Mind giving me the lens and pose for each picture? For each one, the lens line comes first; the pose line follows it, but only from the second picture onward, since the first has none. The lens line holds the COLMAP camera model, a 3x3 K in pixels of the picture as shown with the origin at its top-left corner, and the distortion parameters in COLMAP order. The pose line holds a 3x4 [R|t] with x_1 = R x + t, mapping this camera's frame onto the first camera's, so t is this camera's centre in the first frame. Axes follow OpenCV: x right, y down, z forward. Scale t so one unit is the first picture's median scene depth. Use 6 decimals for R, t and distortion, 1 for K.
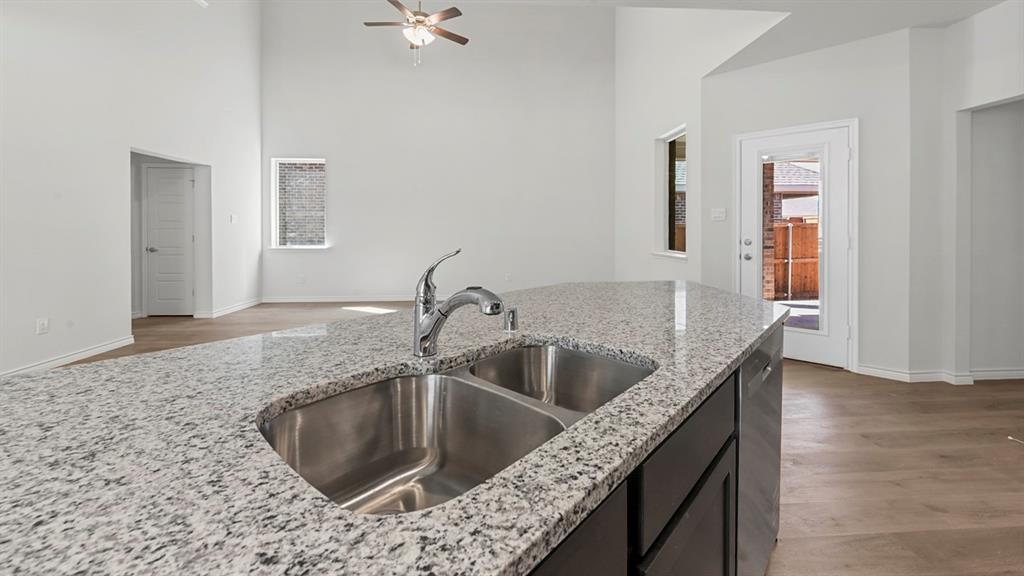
lens RADIAL K [[402.0, 0, 515.2], [0, 402.0, 251.5], [0, 0, 1]] dist [0.002126, 0.000195]
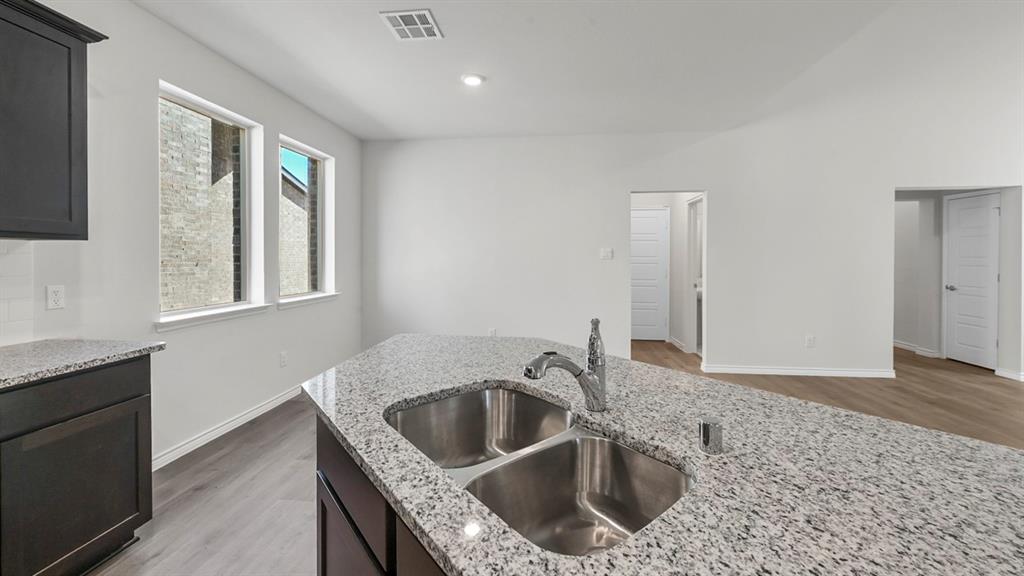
lens RADIAL K [[388.0, 0, 514.7], [0, 388.0, 263.8], [0, 0, 1]] dist [0.001122, 0.000100]
pose [[-0.147486, 0.010308, -0.989010, 0.128567], [-0.053509, 0.998398, 0.018385, -0.022280], [0.987616, 0.055633, -0.146698, 0.136826]]
